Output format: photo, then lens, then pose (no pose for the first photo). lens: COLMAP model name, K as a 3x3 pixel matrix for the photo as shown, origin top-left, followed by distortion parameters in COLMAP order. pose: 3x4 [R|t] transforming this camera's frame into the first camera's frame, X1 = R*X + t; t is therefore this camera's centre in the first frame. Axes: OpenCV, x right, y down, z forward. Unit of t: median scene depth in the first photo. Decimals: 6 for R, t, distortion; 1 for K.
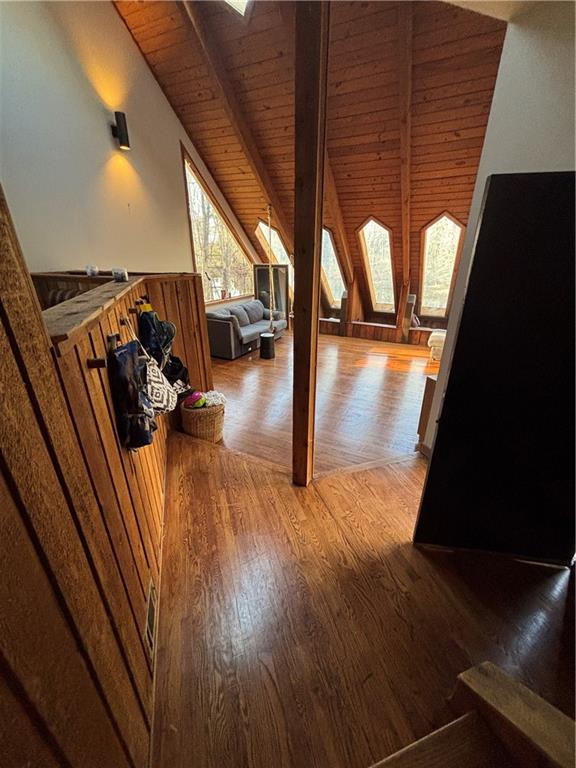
lens RADIAL K [[310.7, 0, 288.0], [0, 310.7, 384.3], [0, 0, 1]] dist [0.003810, 0.000918]
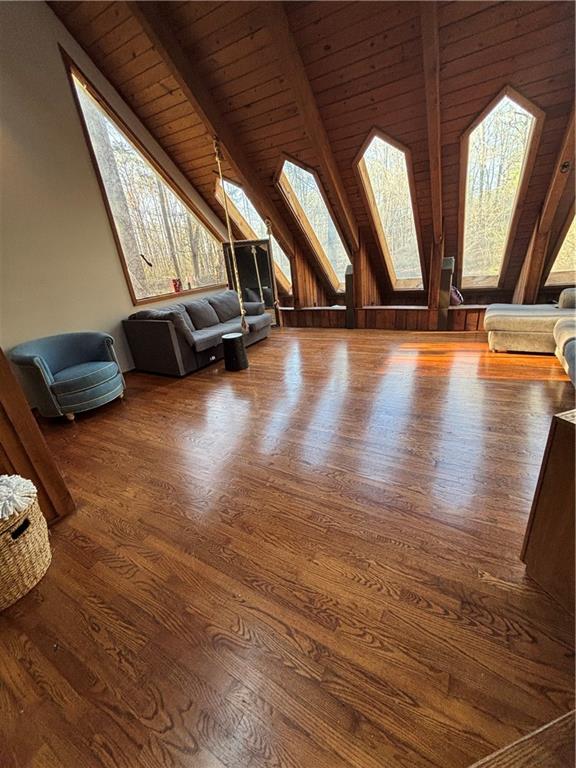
lens RADIAL K [[310.7, 0, 289.2], [0, 310.7, 382.2], [0, 0, 1]] dist [0.003810, 0.000918]
pose [[0.993475, -0.075563, -0.085420, 0.091024], [0.074877, 0.997130, -0.011220, -0.035989], [0.086023, 0.004751, 0.996282, 0.294371]]
